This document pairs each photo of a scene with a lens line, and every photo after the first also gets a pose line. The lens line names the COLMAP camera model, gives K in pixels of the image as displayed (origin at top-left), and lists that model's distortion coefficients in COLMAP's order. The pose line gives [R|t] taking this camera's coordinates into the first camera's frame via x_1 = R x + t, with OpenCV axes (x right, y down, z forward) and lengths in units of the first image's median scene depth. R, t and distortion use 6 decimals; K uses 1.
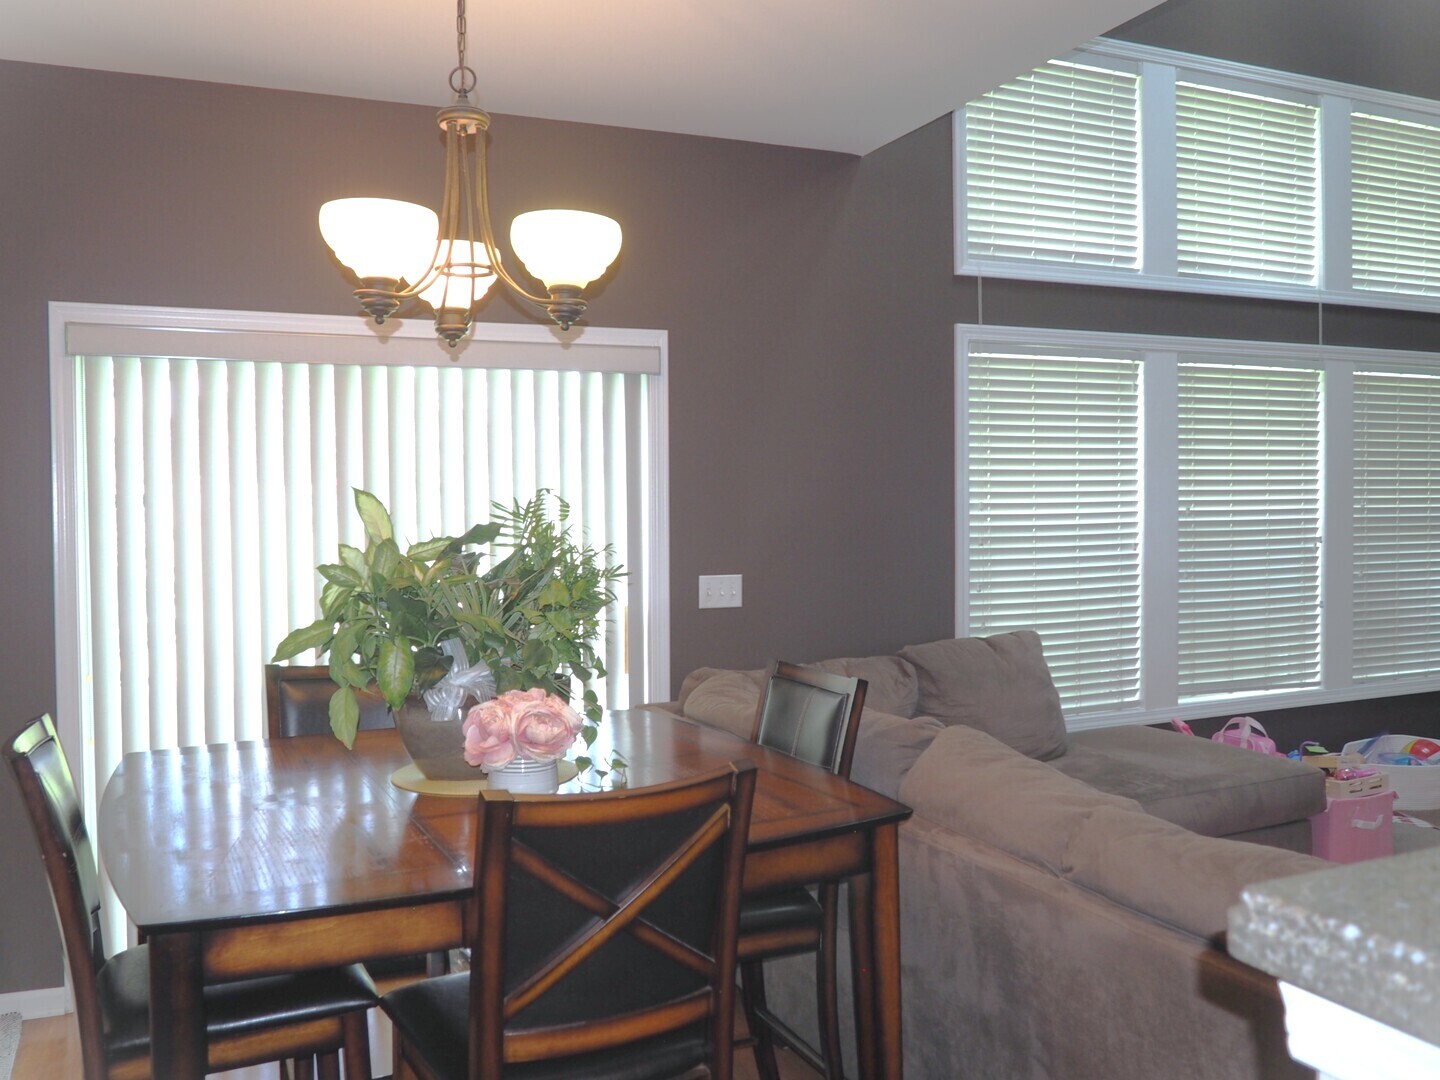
lens RADIAL K [[1224.8, 0, 715.1], [0, 1224.8, 538.3], [0, 0, 1]] dist [-0.031509, 0.004287]
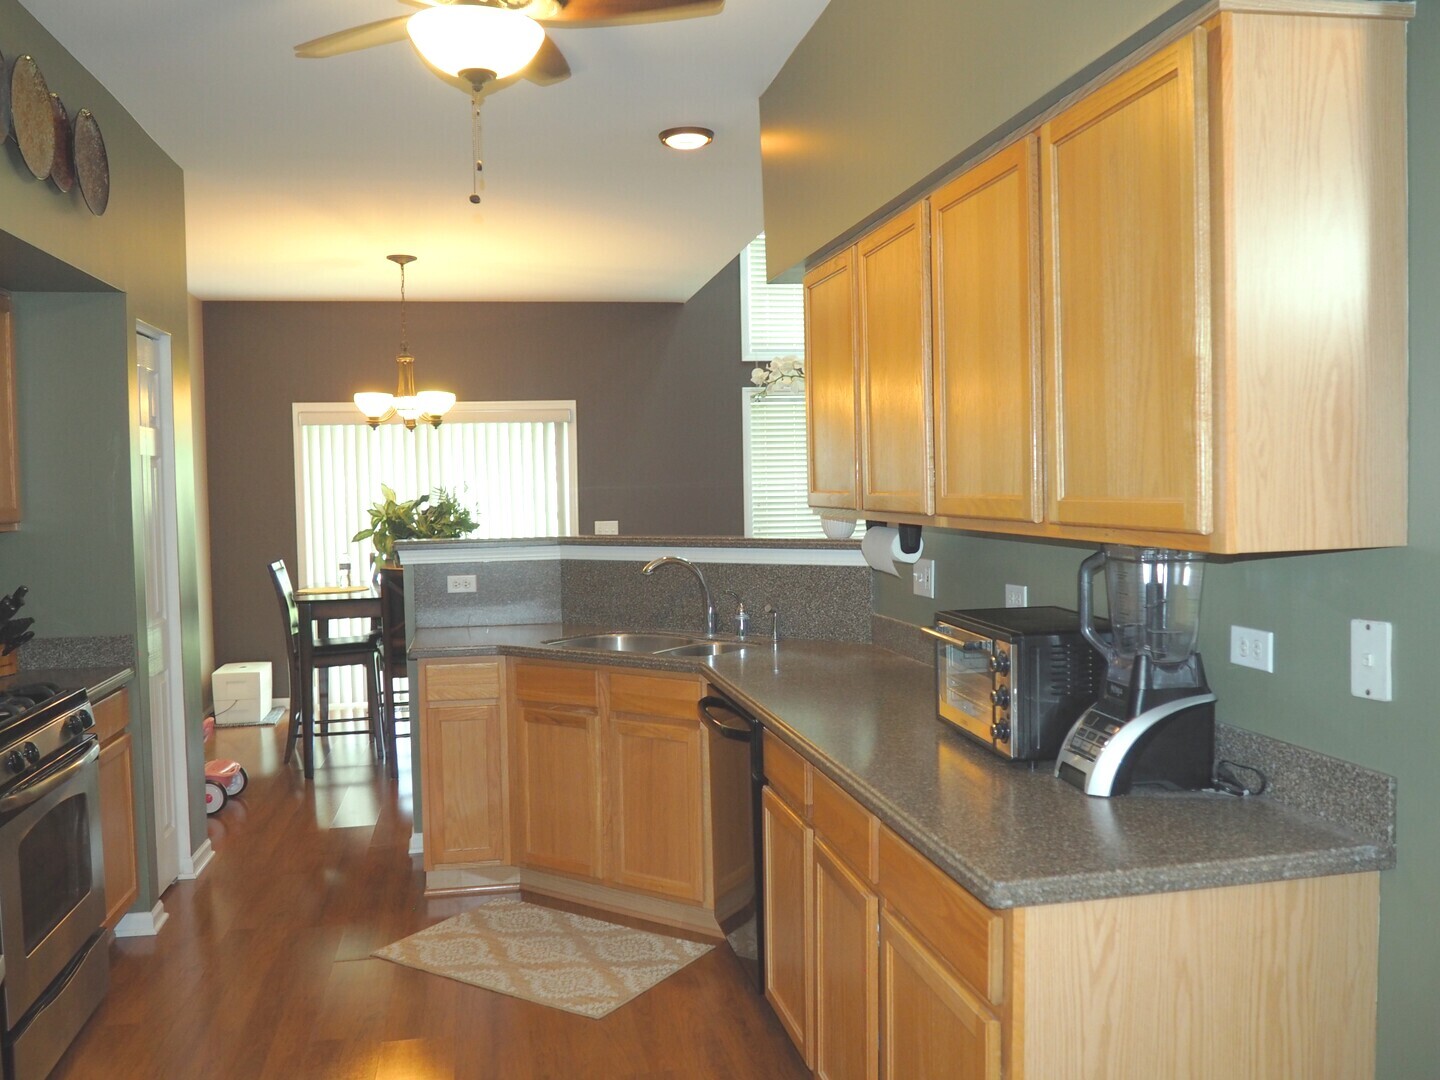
lens RADIAL K [[1224.8, 0, 728.4], [0, 1224.8, 536.0], [0, 0, 1]] dist [-0.031509, 0.004287]
pose [[0.976939, 0.002020, -0.213510, 0.645799], [0.002349, 0.999793, 0.020203, 0.015268], [0.213506, -0.020239, 0.976732, -0.941077]]
